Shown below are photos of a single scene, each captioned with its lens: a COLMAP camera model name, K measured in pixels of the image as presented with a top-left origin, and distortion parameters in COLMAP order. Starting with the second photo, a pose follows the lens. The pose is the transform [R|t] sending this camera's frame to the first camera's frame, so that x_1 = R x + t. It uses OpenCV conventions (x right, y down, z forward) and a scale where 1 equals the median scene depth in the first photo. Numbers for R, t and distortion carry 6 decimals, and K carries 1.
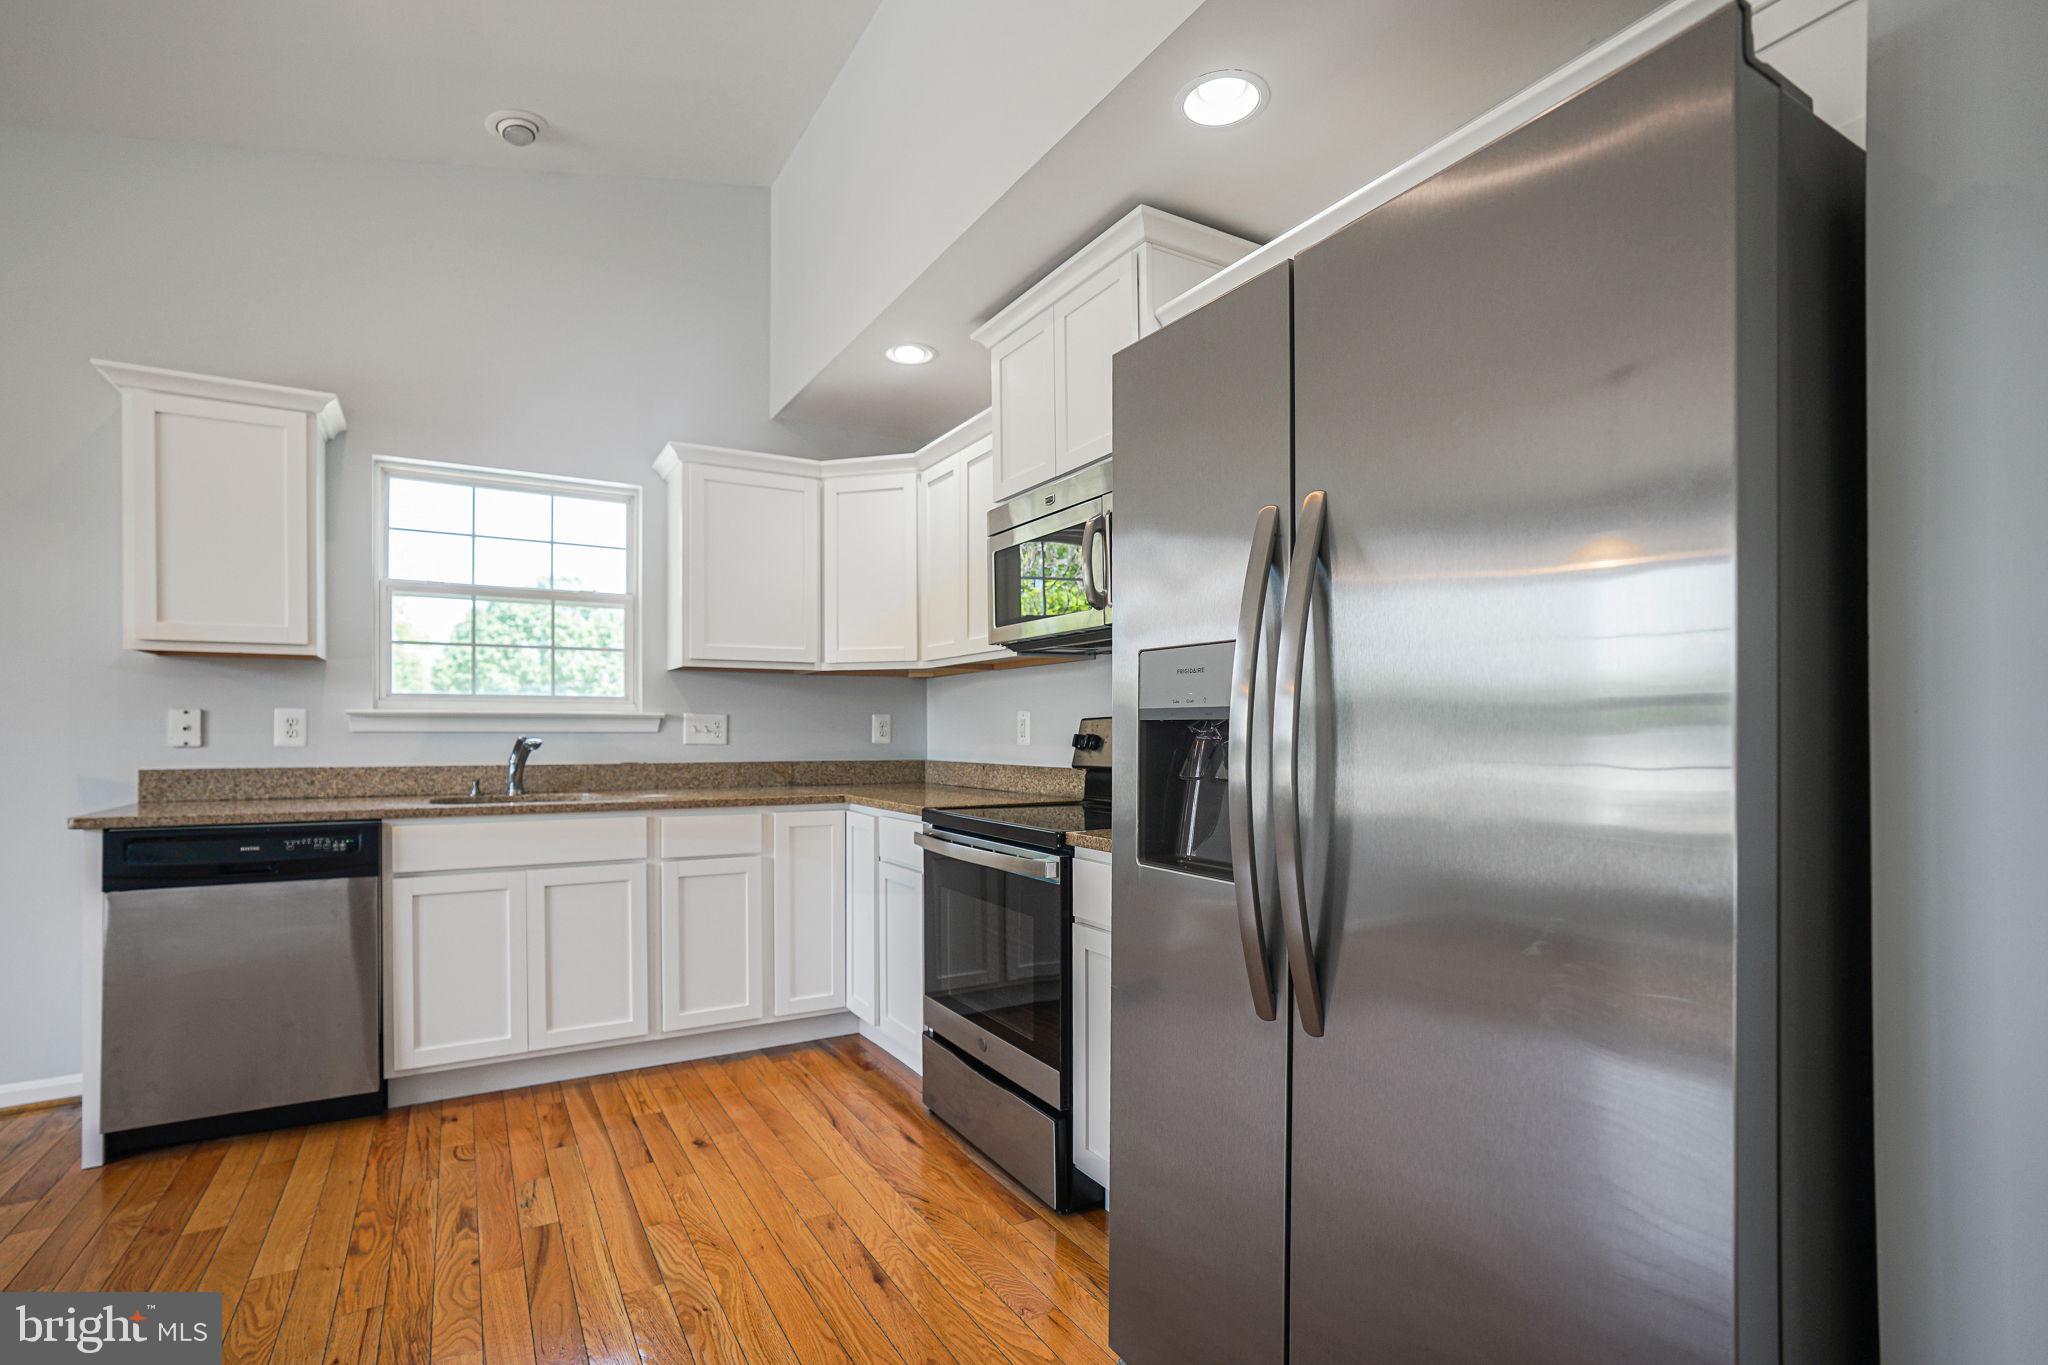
lens RADIAL K [[954.8, 0, 1018.6], [0, 954.8, 743.1], [0, 0, 1]] dist [-0.048896, 0.023122]
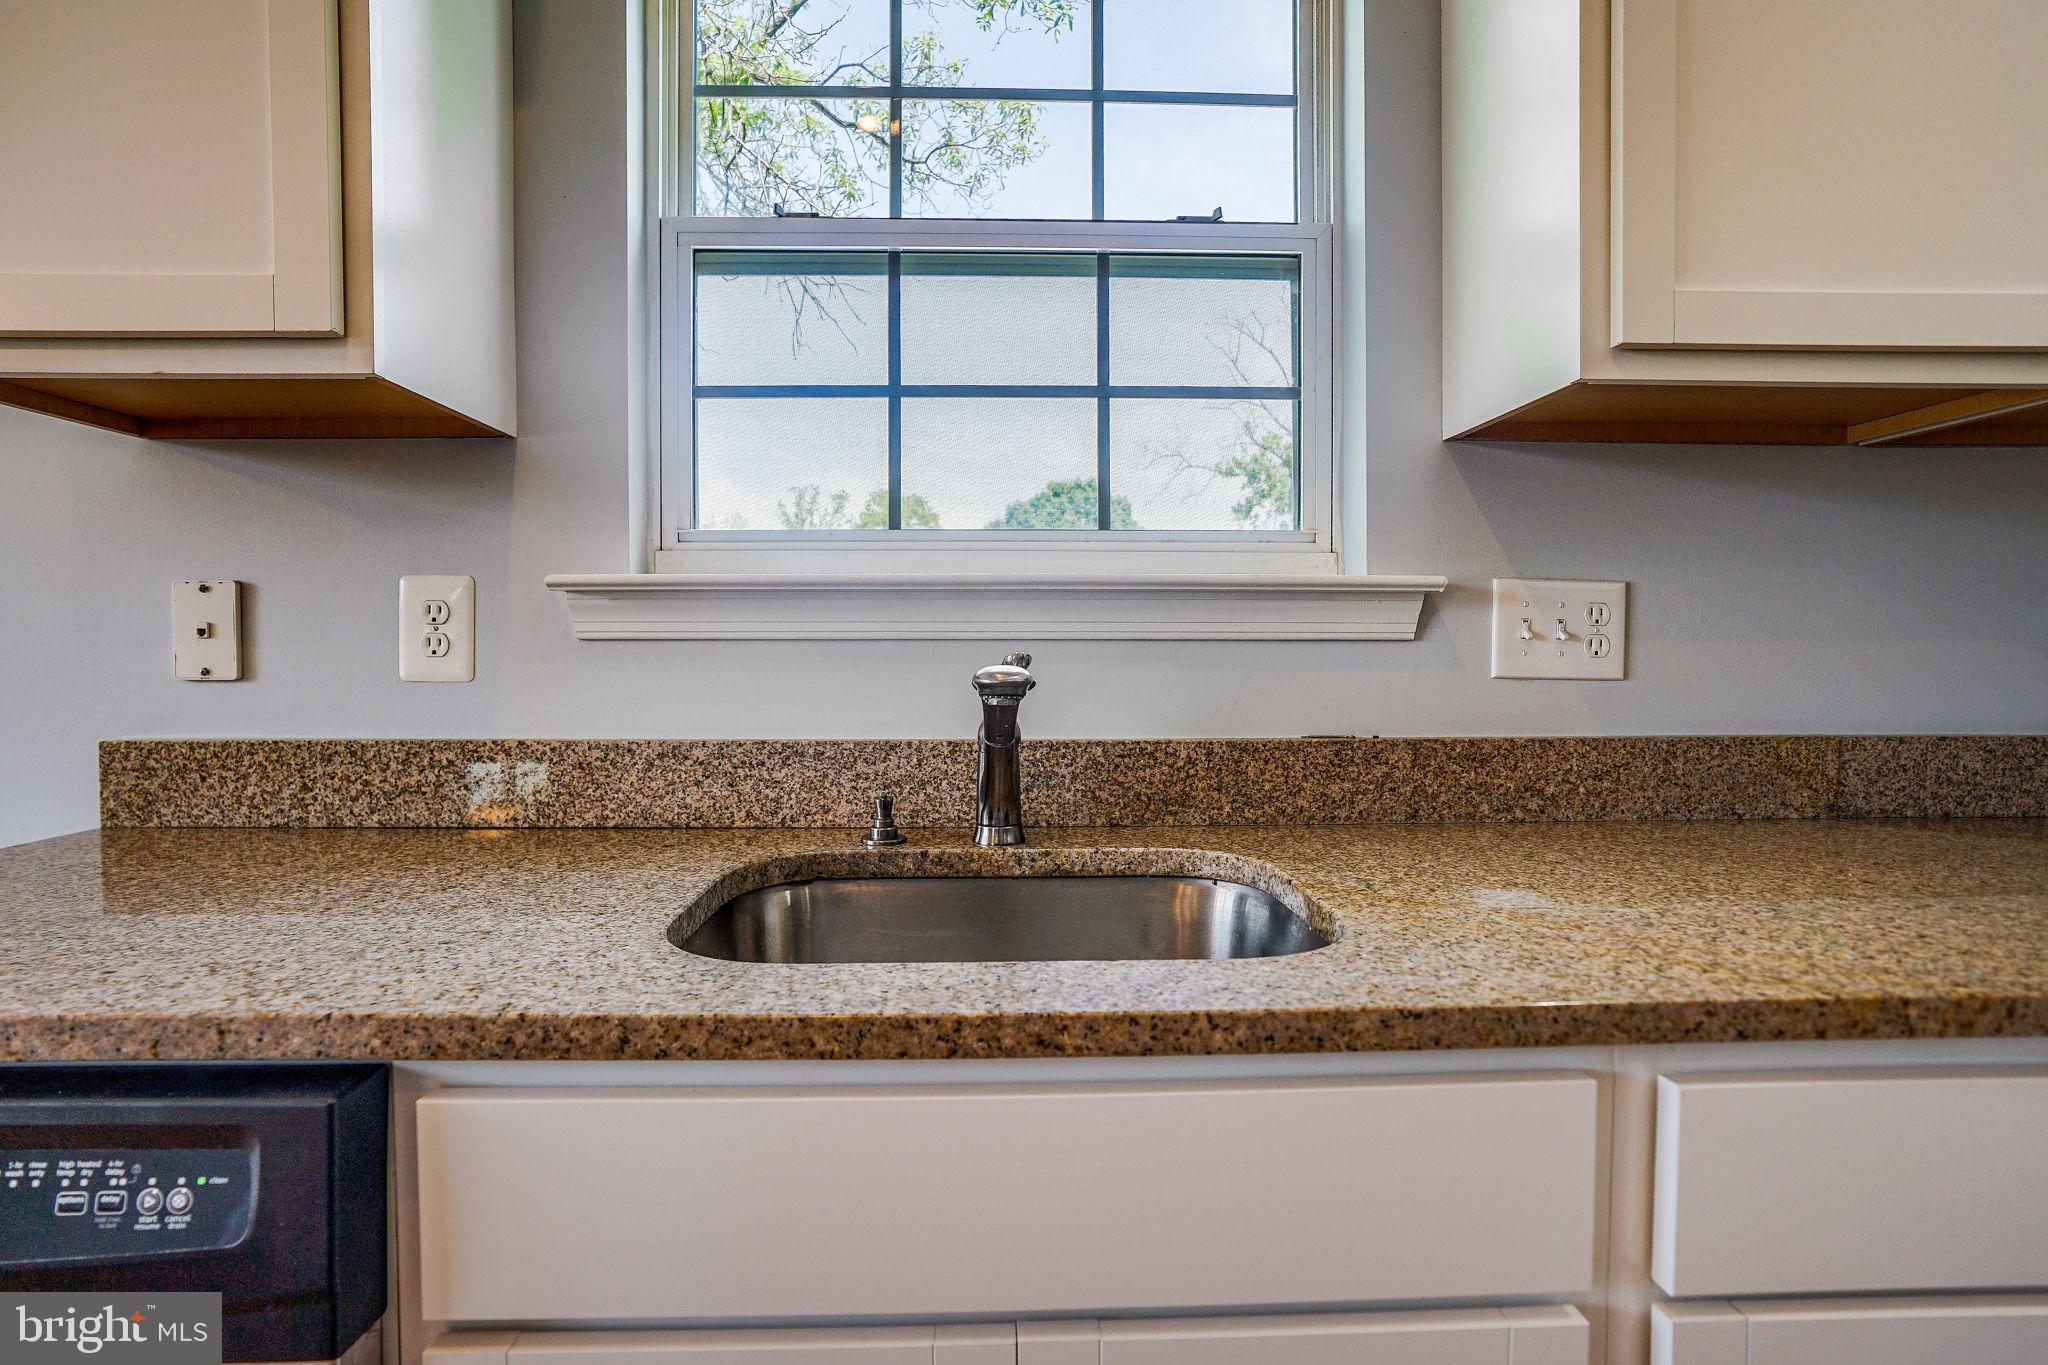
lens RADIAL K [[971.1, 0, 1006.1], [0, 971.1, 685.8], [0, 0, 1]] dist [-0.040338, 0.008324]
pose [[0.870678, 0.015336, -0.491614, -0.409848], [-0.003382, 0.999677, 0.025195, -0.004479], [0.491842, -0.020275, 0.870448, 0.790938]]
